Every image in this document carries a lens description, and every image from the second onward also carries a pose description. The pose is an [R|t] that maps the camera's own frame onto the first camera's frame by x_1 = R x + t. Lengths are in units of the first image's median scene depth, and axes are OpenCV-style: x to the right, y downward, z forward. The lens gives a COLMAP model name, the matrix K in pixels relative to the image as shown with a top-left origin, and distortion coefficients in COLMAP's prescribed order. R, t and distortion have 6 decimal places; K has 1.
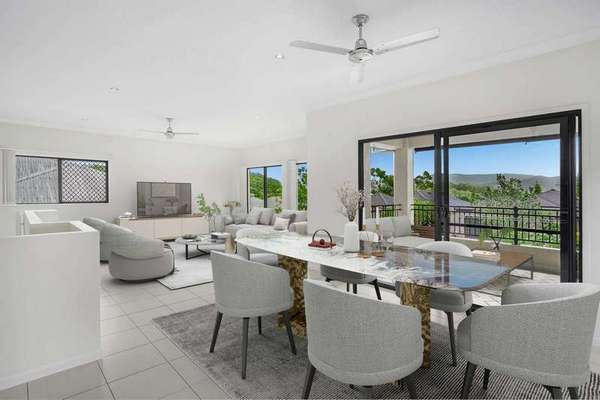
lens RADIAL K [[307.2, 0, 296.8], [0, 307.2, 185.0], [0, 0, 1]] dist [-0.001937, -0.000187]
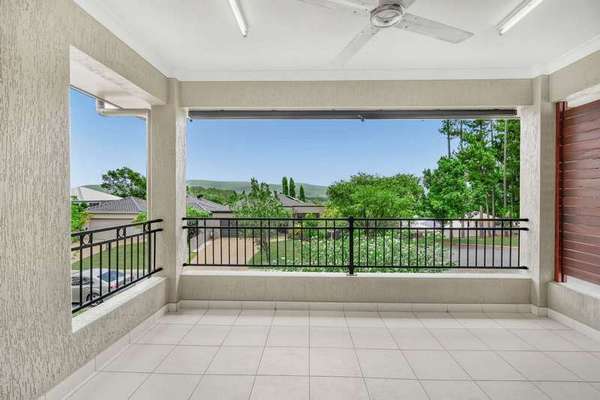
lens RADIAL K [[275.4, 0, 297.7], [0, 275.4, 195.9], [0, 0, 1]] dist [0.001650, -0.000555]
pose [[0.693898, -0.005880, 0.720049, 0.066889], [-0.012065, 0.999731, 0.019791, 0.005512], [-0.719972, -0.022421, 0.693640, 0.208690]]
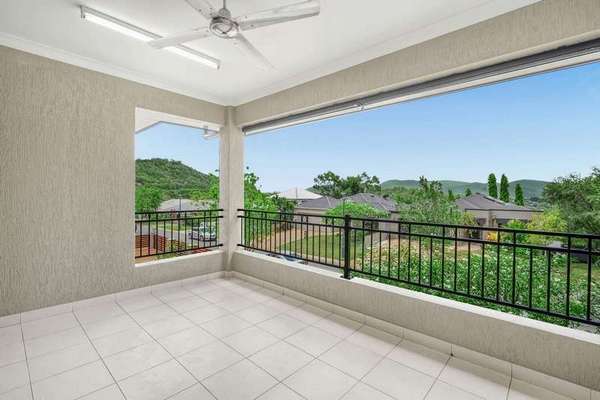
lens RADIAL K [[275.4, 0, 295.0], [0, 275.4, 197.4], [0, 0, 1]] dist [0.001650, -0.000555]
pose [[0.996047, 0.003663, 0.088752, 0.173386], [-0.006384, 0.999518, 0.030390, 0.006631], [-0.088597, -0.030836, 0.995590, 0.146042]]
